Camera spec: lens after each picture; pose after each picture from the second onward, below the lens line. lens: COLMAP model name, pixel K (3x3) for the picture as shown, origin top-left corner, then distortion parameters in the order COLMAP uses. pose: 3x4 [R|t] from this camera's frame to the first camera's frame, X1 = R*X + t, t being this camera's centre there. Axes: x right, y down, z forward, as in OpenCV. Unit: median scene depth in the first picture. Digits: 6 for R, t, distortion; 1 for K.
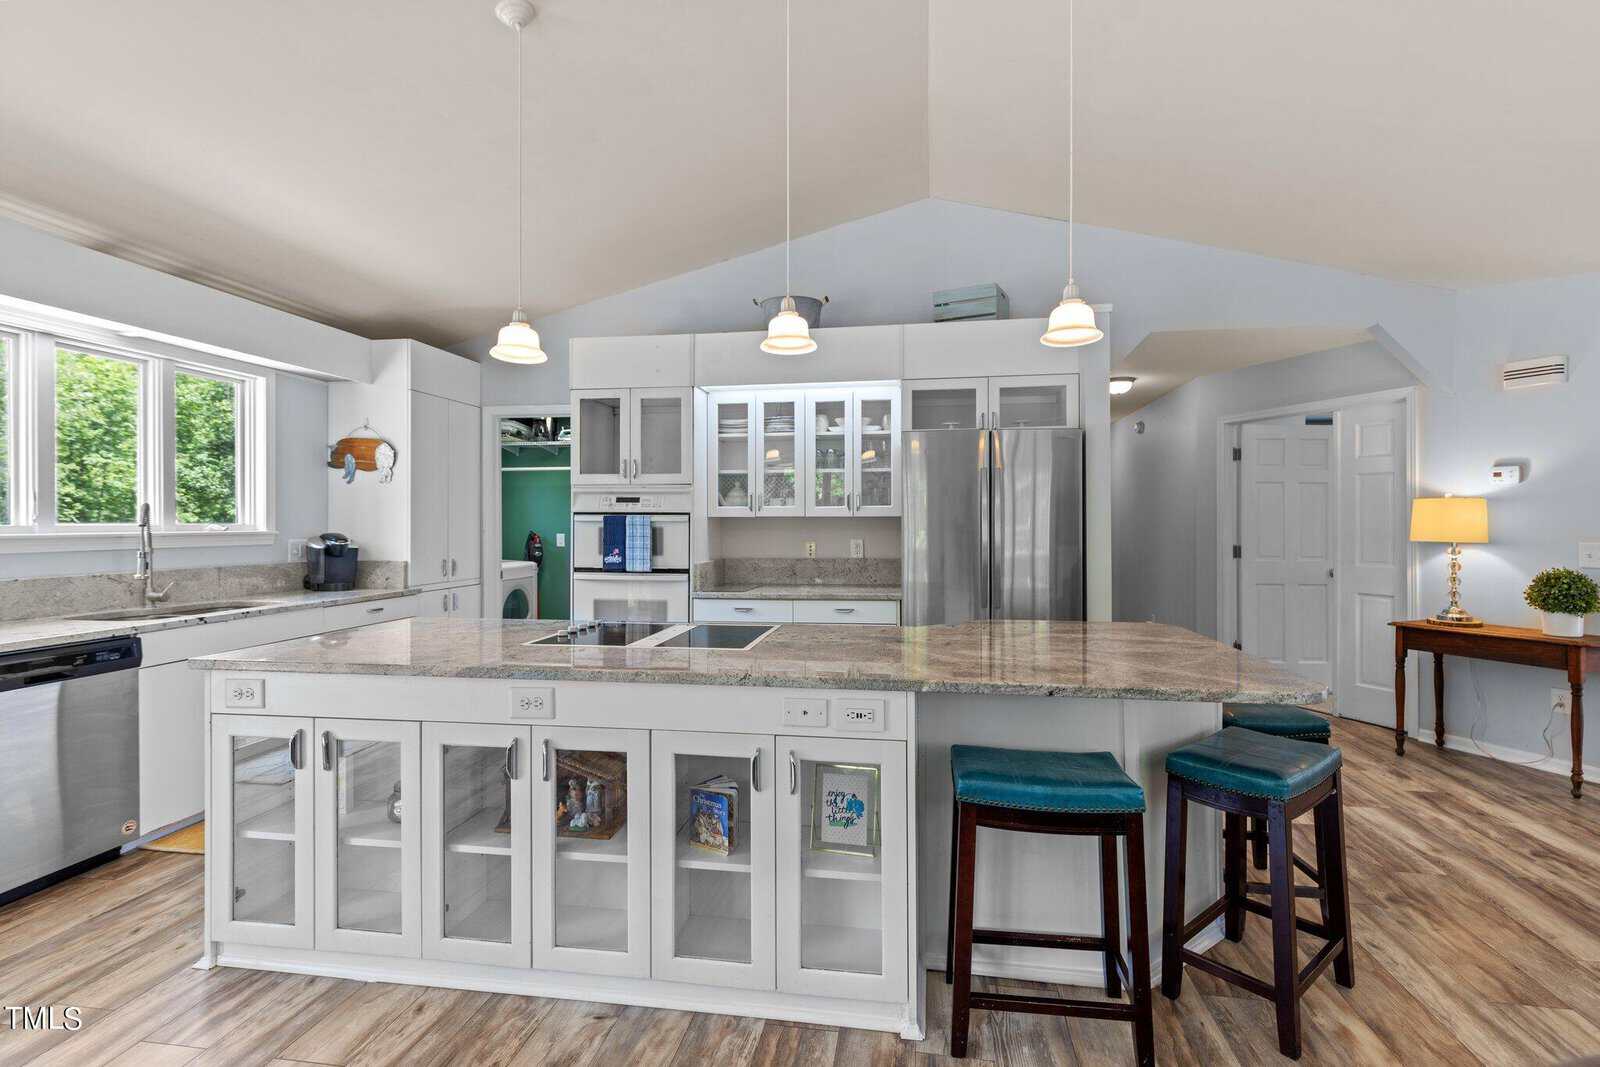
lens RADIAL K [[734.2, 0, 785.9], [0, 734.2, 534.3], [0, 0, 1]] dist [0.001127, 0.000625]
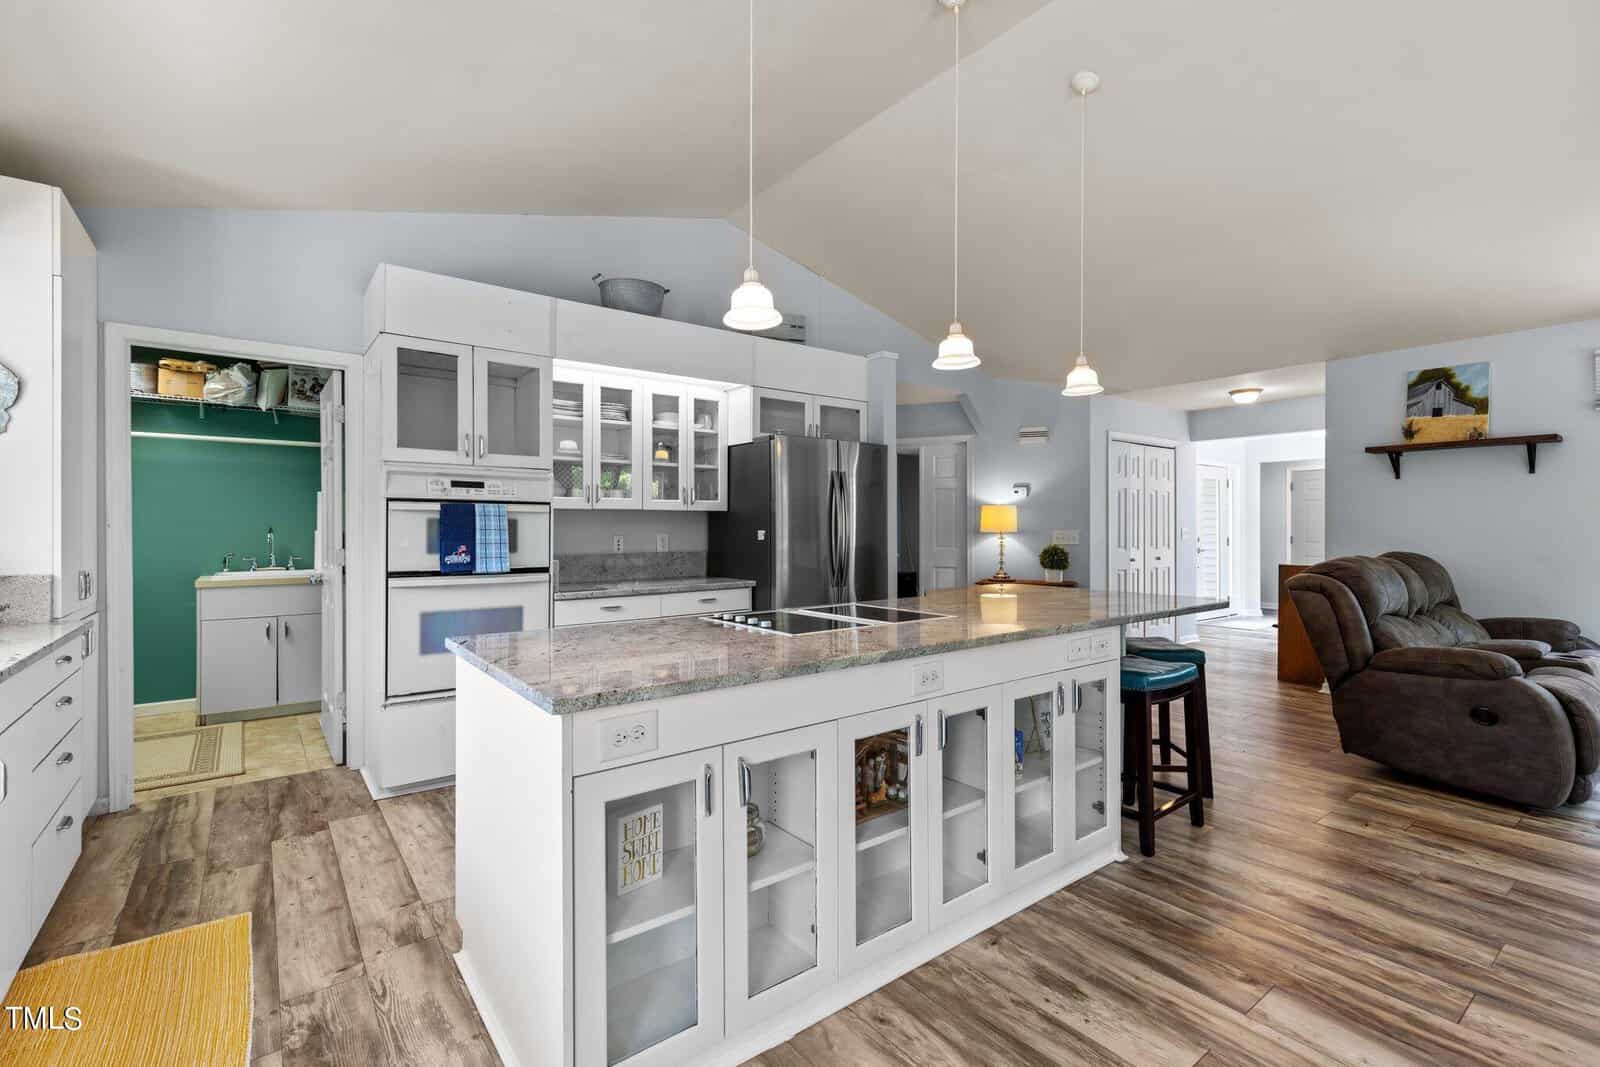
lens RADIAL K [[734.2, 0, 794.6], [0, 734.2, 529.0], [0, 0, 1]] dist [0.001127, 0.000625]
pose [[0.680267, -0.000913, 0.732964, -0.564139], [0.009691, 0.999923, -0.007749, 0.011584], [-0.732900, 0.012374, 0.680224, 0.195842]]
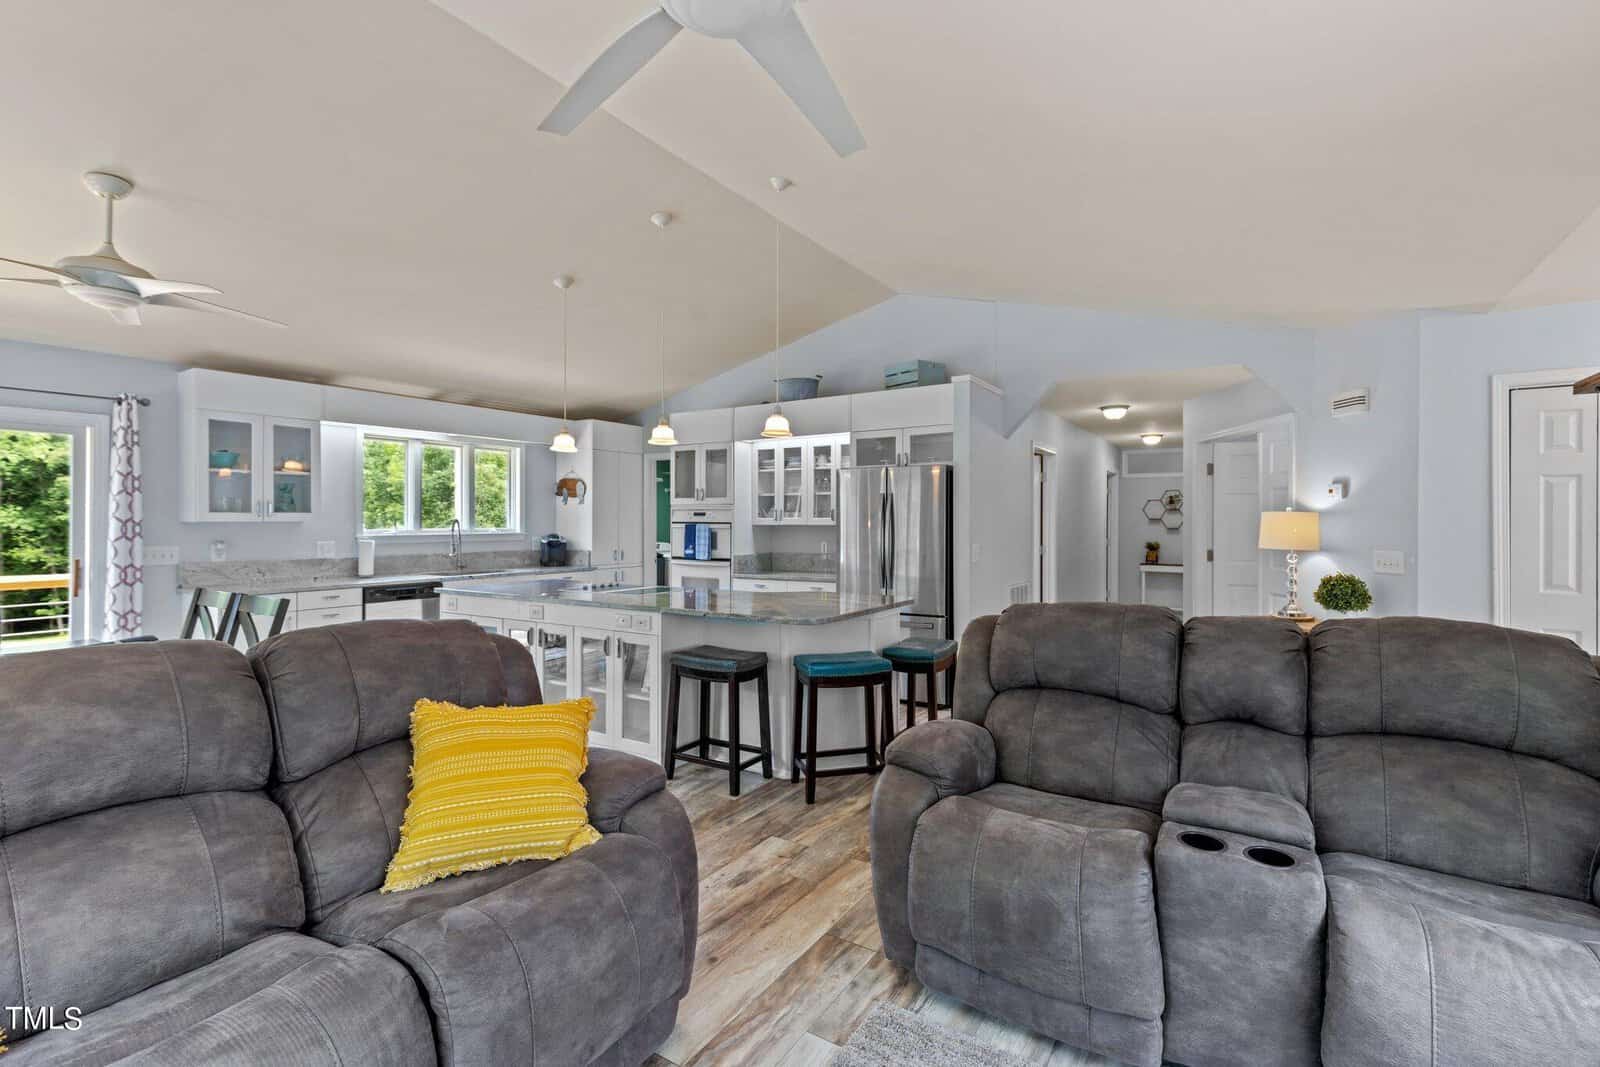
lens RADIAL K [[734.2, 0, 807.1], [0, 734.2, 524.1], [0, 0, 1]] dist [0.001127, 0.000625]
pose [[0.916655, 0.002640, -0.399672, 0.632341], [-0.007134, 0.999927, -0.009755, -0.011702], [0.399617, 0.011793, 0.916607, -0.357226]]
